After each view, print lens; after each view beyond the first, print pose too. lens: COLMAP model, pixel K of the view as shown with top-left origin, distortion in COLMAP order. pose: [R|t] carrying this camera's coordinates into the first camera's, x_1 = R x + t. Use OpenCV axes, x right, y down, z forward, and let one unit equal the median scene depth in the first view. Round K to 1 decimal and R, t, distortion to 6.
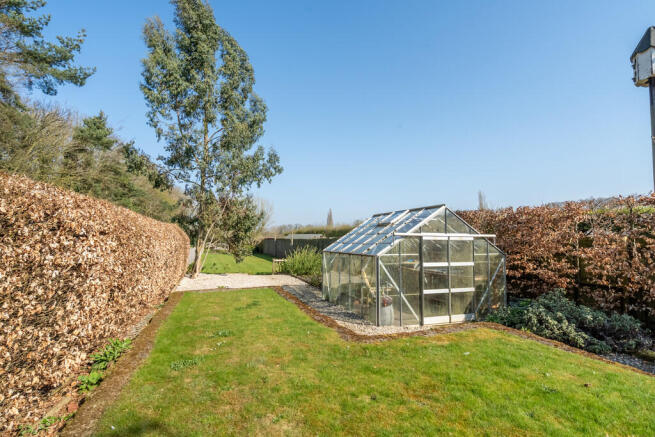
lens RADIAL K [[306.4, 0, 327.5], [0, 306.4, 218.5], [0, 0, 1]] dist [0.001282, 0.000394]
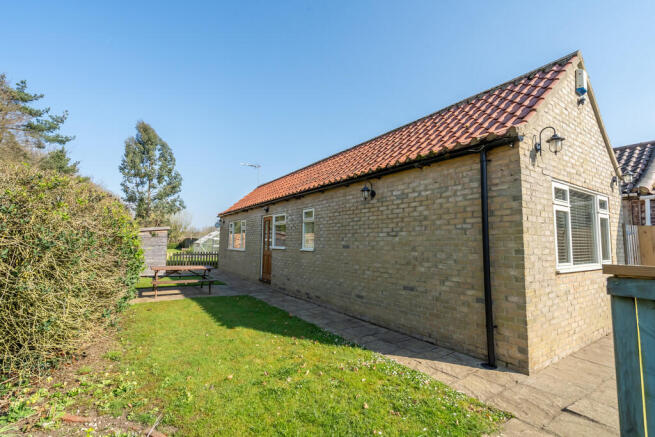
lens RADIAL K [[301.9, 0, 327.5], [0, 301.9, 218.5], [0, 0, 1]] dist [-0.001587, -0.000407]
pose [[0.974663, 0.033238, 0.221194, 0.250213], [-0.025638, 0.998981, -0.037141, -0.011052], [-0.222203, 0.030529, 0.974522, -0.928425]]
